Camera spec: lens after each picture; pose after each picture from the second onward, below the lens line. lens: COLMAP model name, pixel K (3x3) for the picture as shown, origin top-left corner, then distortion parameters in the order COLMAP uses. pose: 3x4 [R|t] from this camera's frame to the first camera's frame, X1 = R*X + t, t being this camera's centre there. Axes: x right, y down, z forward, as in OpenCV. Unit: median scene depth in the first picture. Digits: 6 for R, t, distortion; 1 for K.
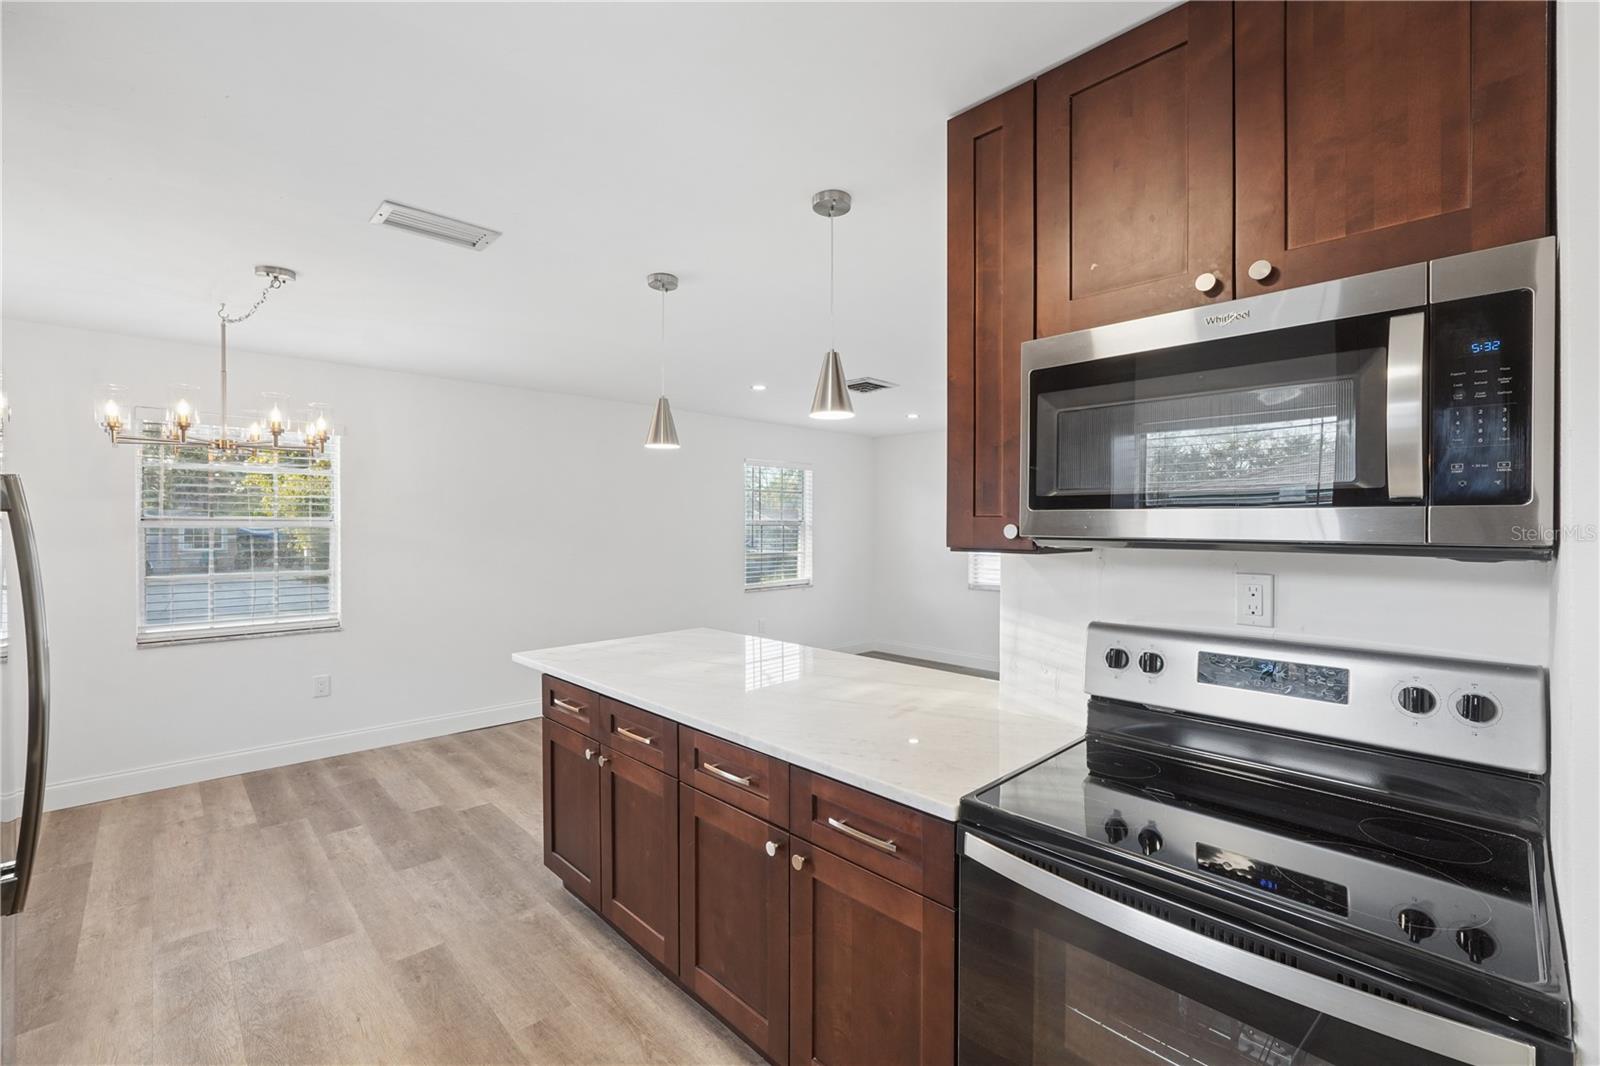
lens RADIAL K [[681.6, 0, 792.0], [0, 681.6, 526.6], [0, 0, 1]] dist [-0.014883, 0.006927]
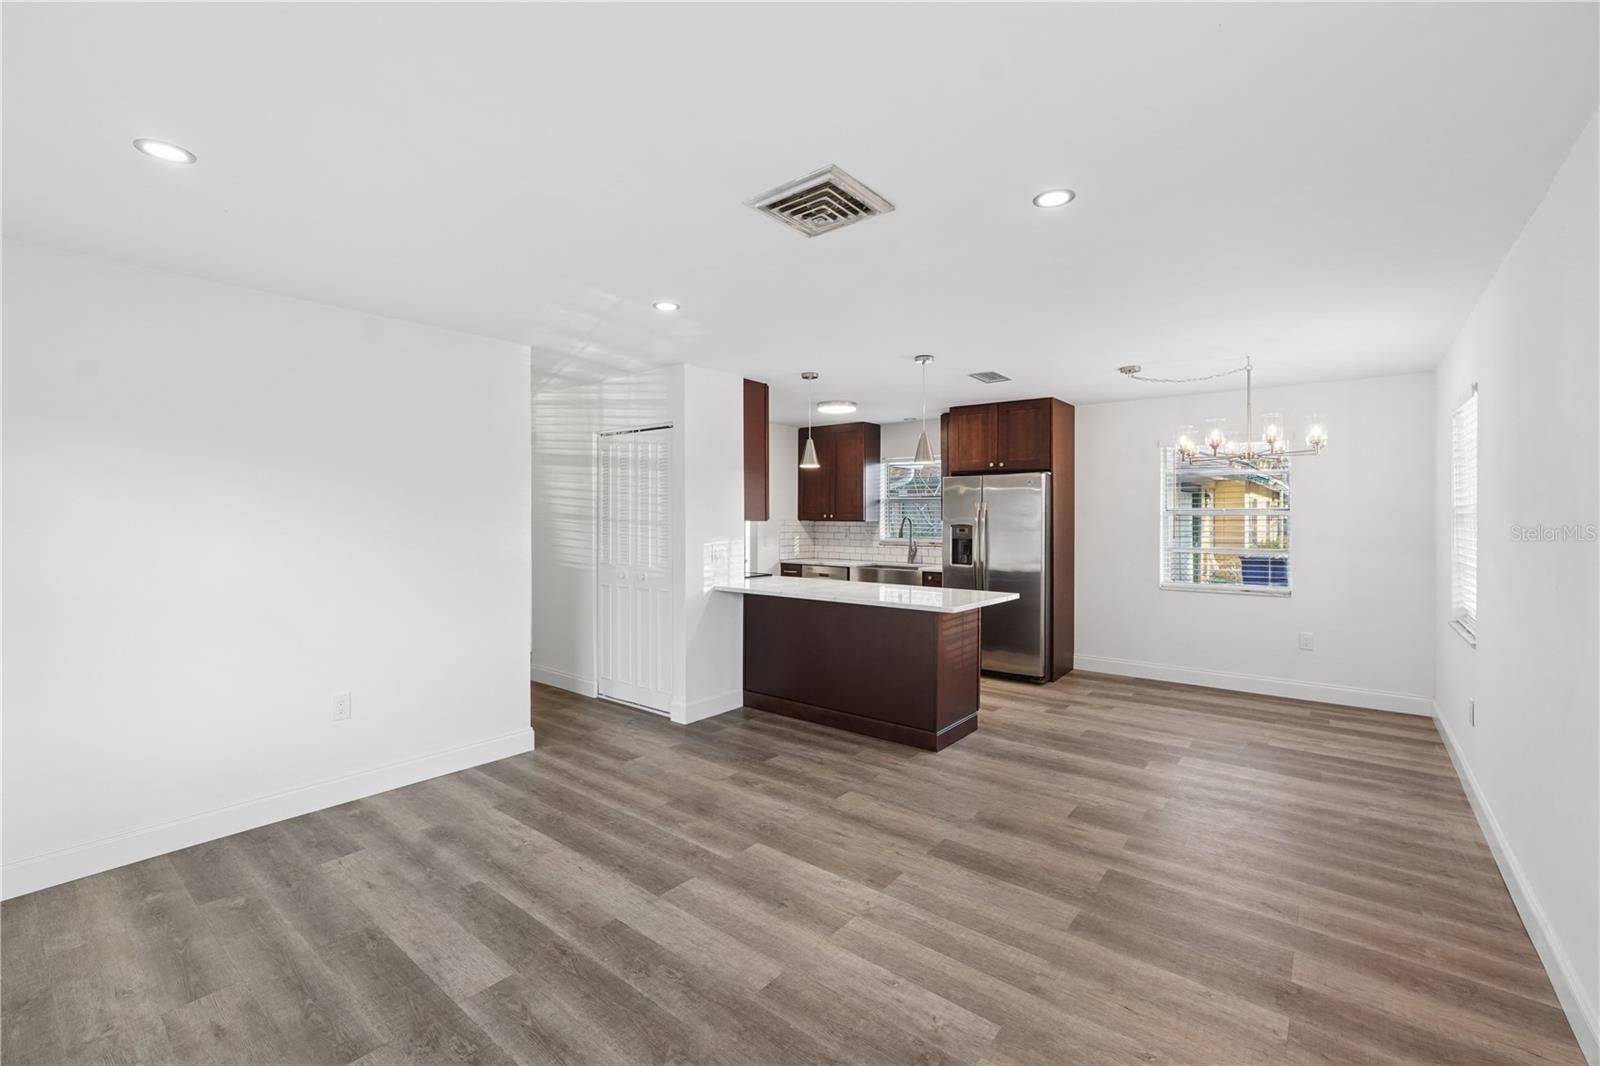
lens RADIAL K [[681.6, 0, 786.3], [0, 681.6, 520.6], [0, 0, 1]] dist [-0.014883, 0.006927]
pose [[-0.992731, -0.002493, -0.120329, 0.284997], [-0.003505, 0.999960, 0.008206, 0.006144], [0.120304, 0.008569, -0.992700, 2.278316]]
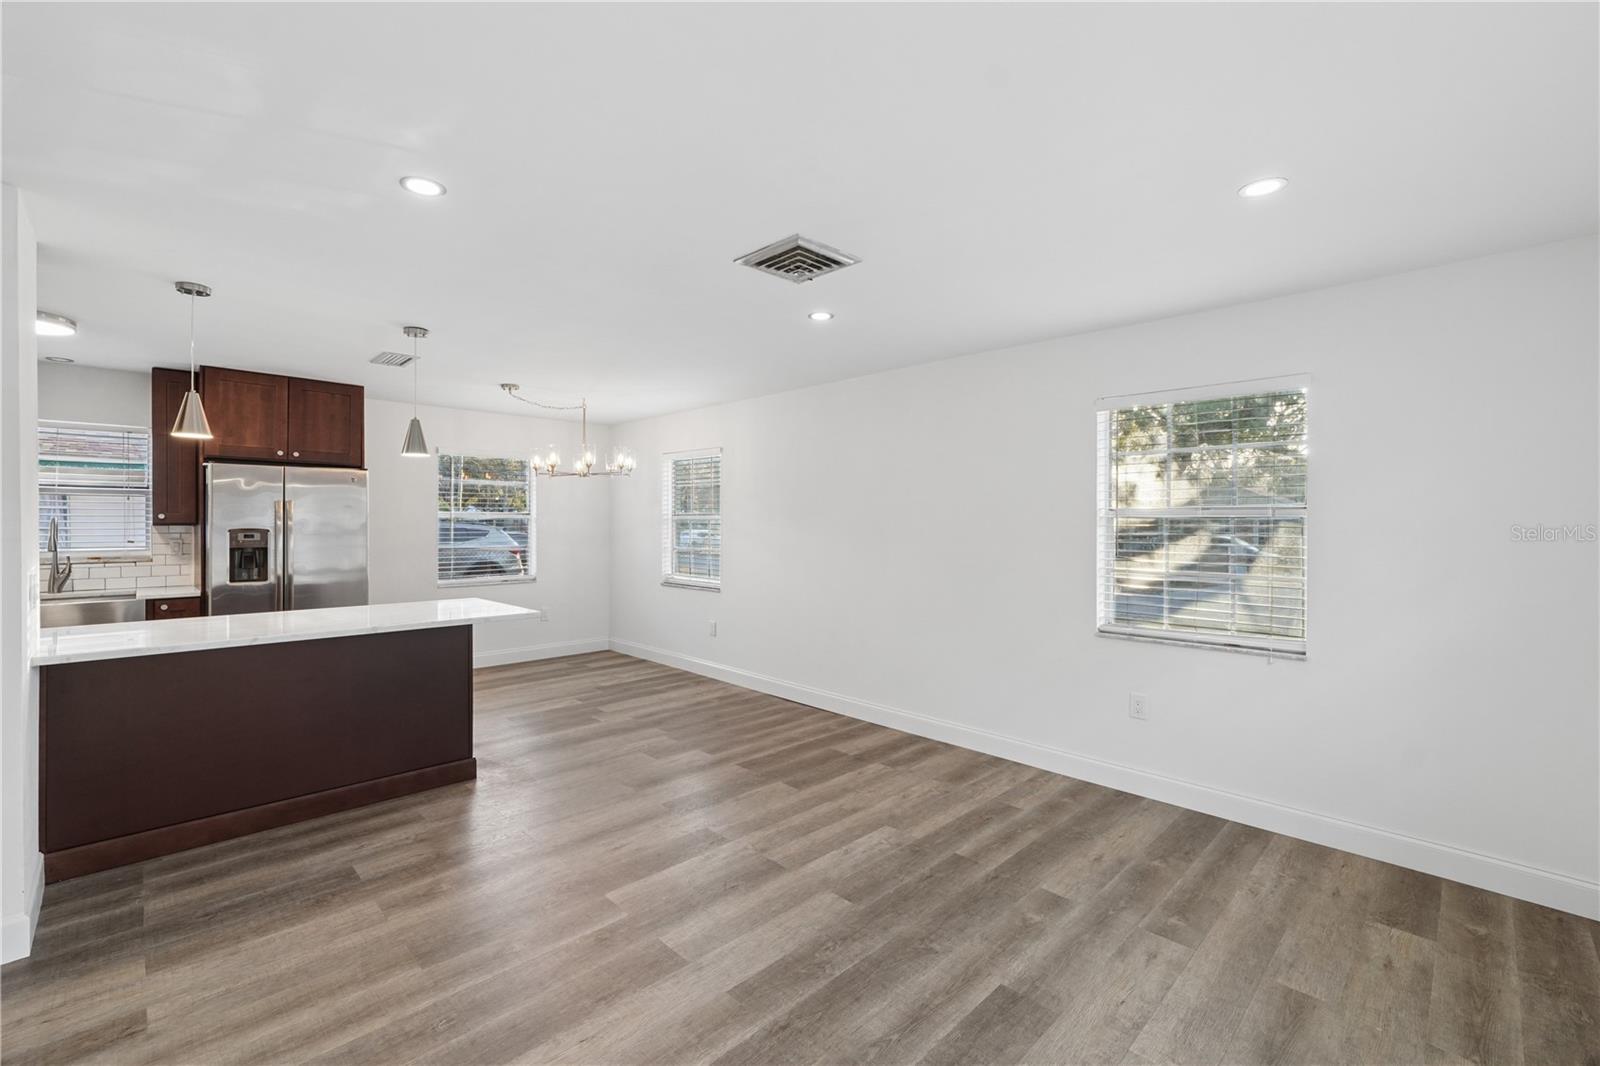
lens RADIAL K [[681.6, 0, 790.8], [0, 681.6, 532.4], [0, 0, 1]] dist [-0.014883, 0.006927]
pose [[0.008535, 0.013801, -0.999868, 1.030238], [-0.008085, 0.999873, 0.013732, 0.010723], [0.999931, 0.007967, 0.008646, 1.550890]]
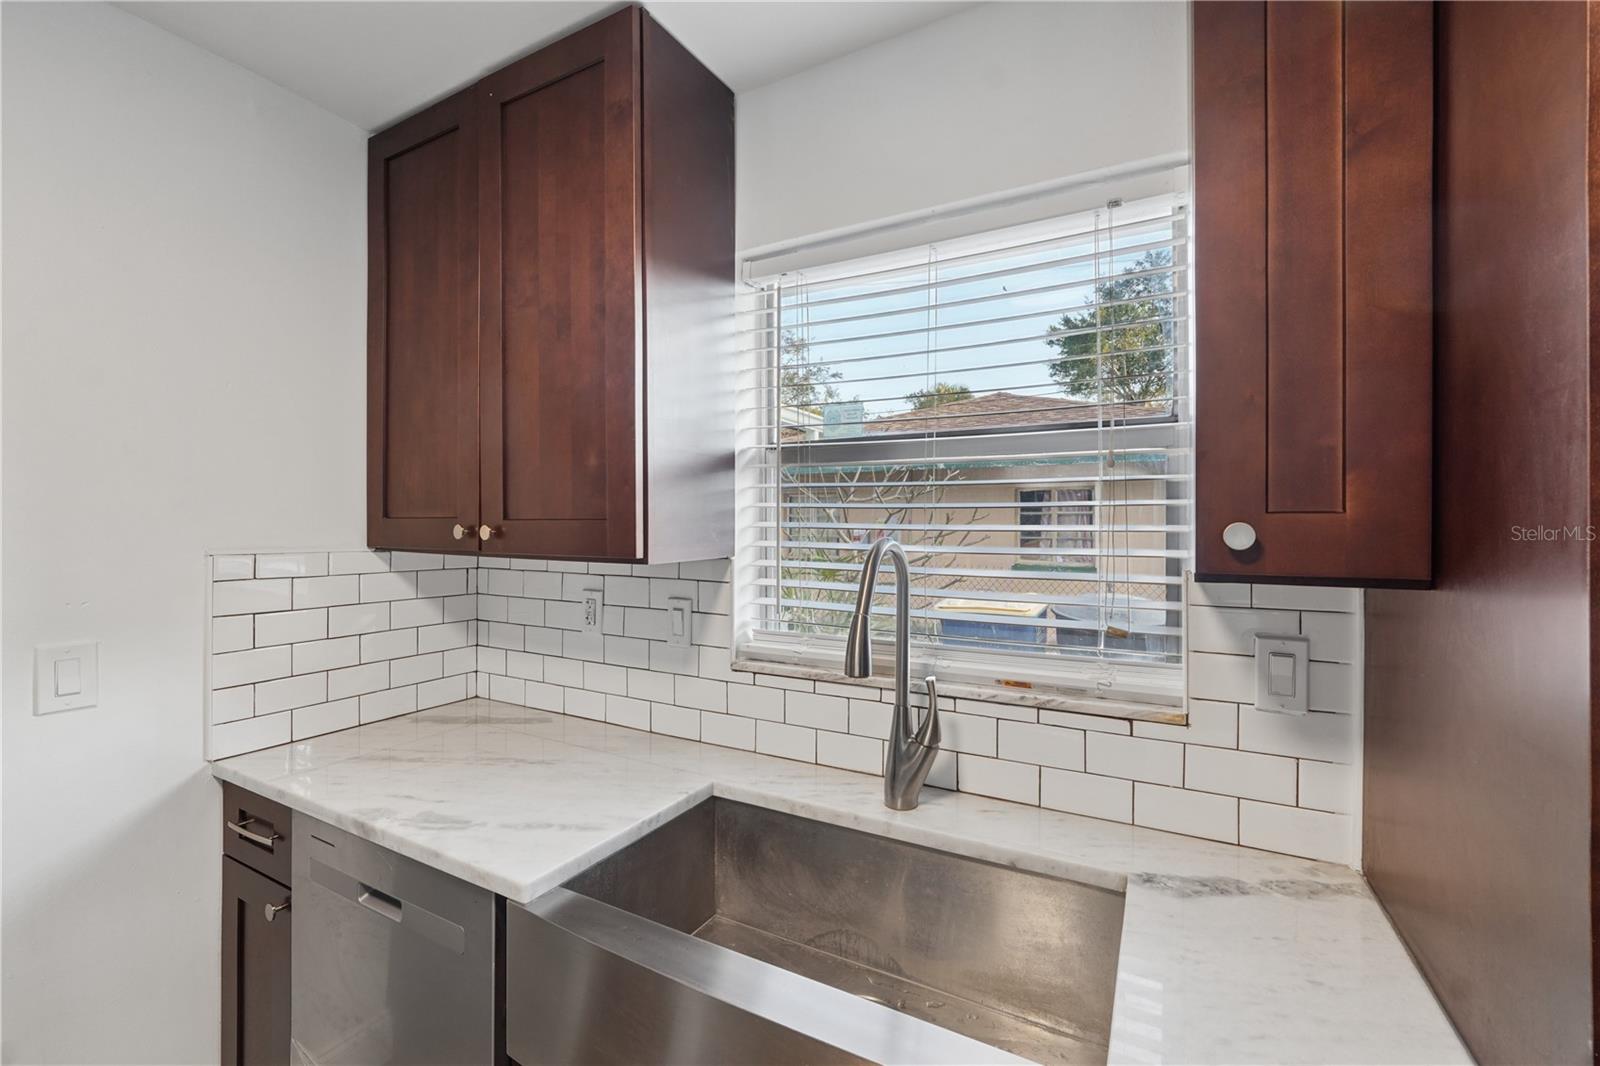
lens RADIAL K [[681.6, 0, 788.7], [0, 681.6, 523.7], [0, 0, 1]] dist [-0.014883, 0.006927]
pose [[-0.954550, 0.000884, -0.298051, -0.237239], [-0.000986, 0.999981, 0.006123, -0.000003], [0.298050, 0.006138, -0.954530, 0.365727]]
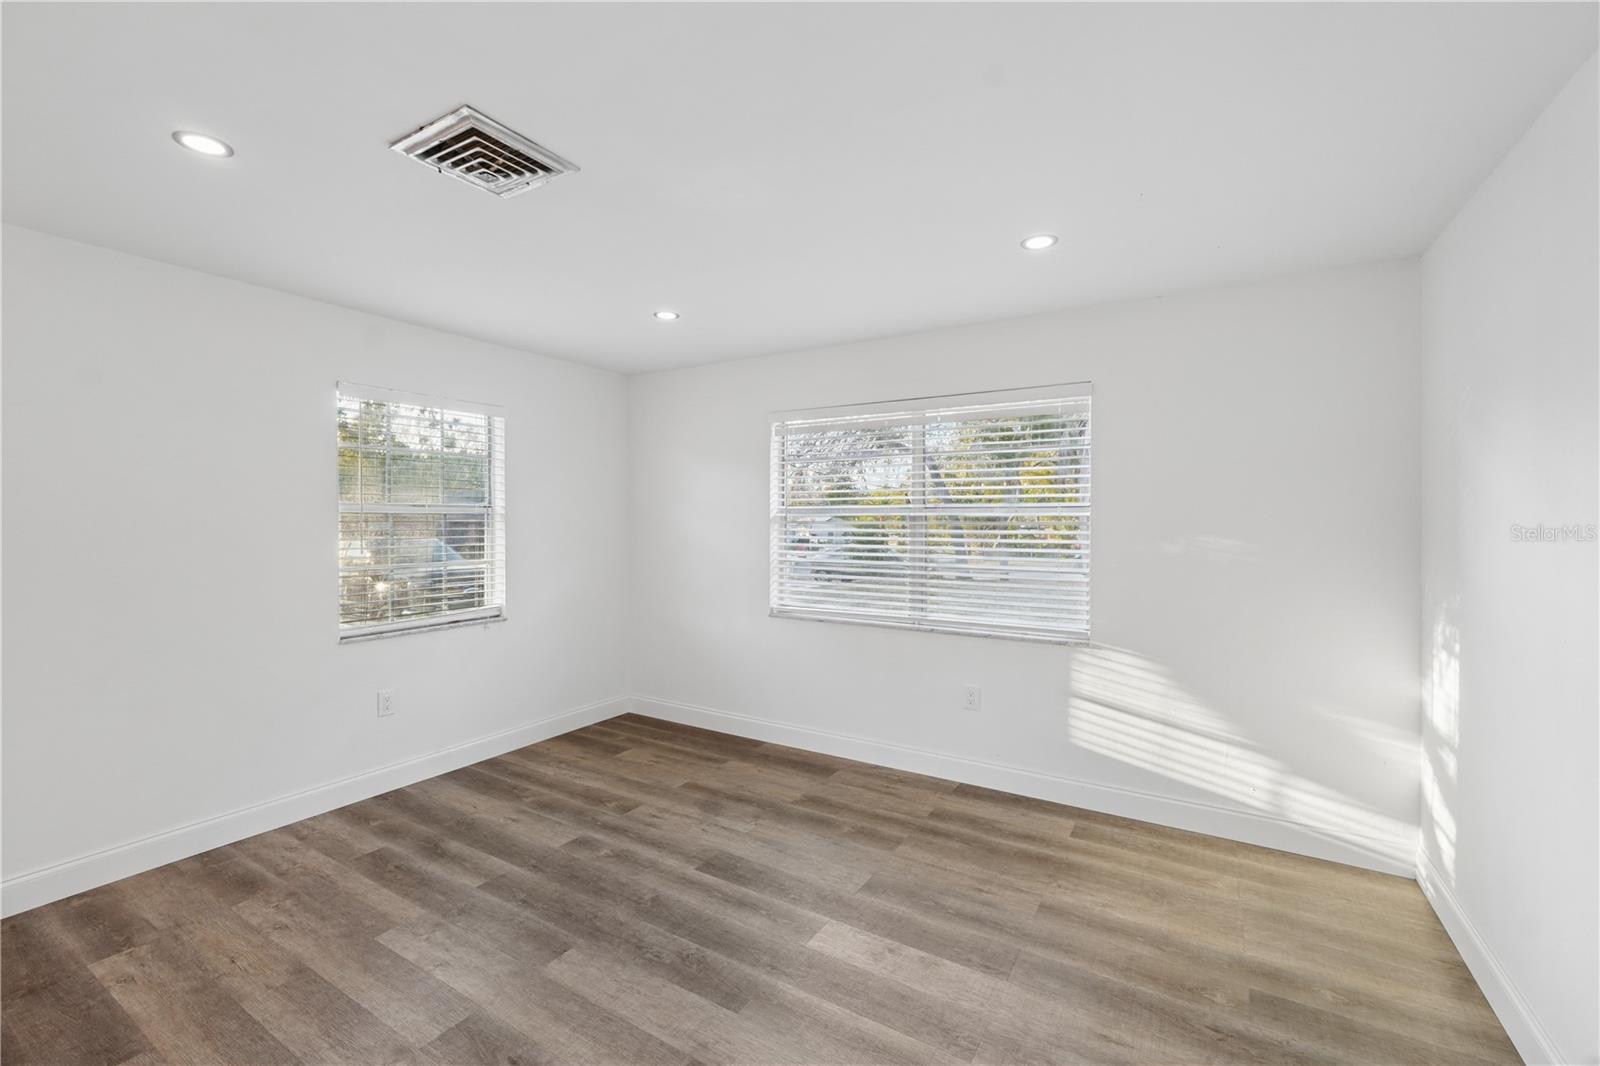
lens RADIAL K [[681.6, 0, 794.4], [0, 681.6, 522.2], [0, 0, 1]] dist [-0.014883, 0.006927]
pose [[0.967480, -0.001721, 0.252943, 0.277285], [0.001104, 0.999996, 0.002583, 0.010252], [-0.252946, -0.002220, 0.967478, 0.883250]]
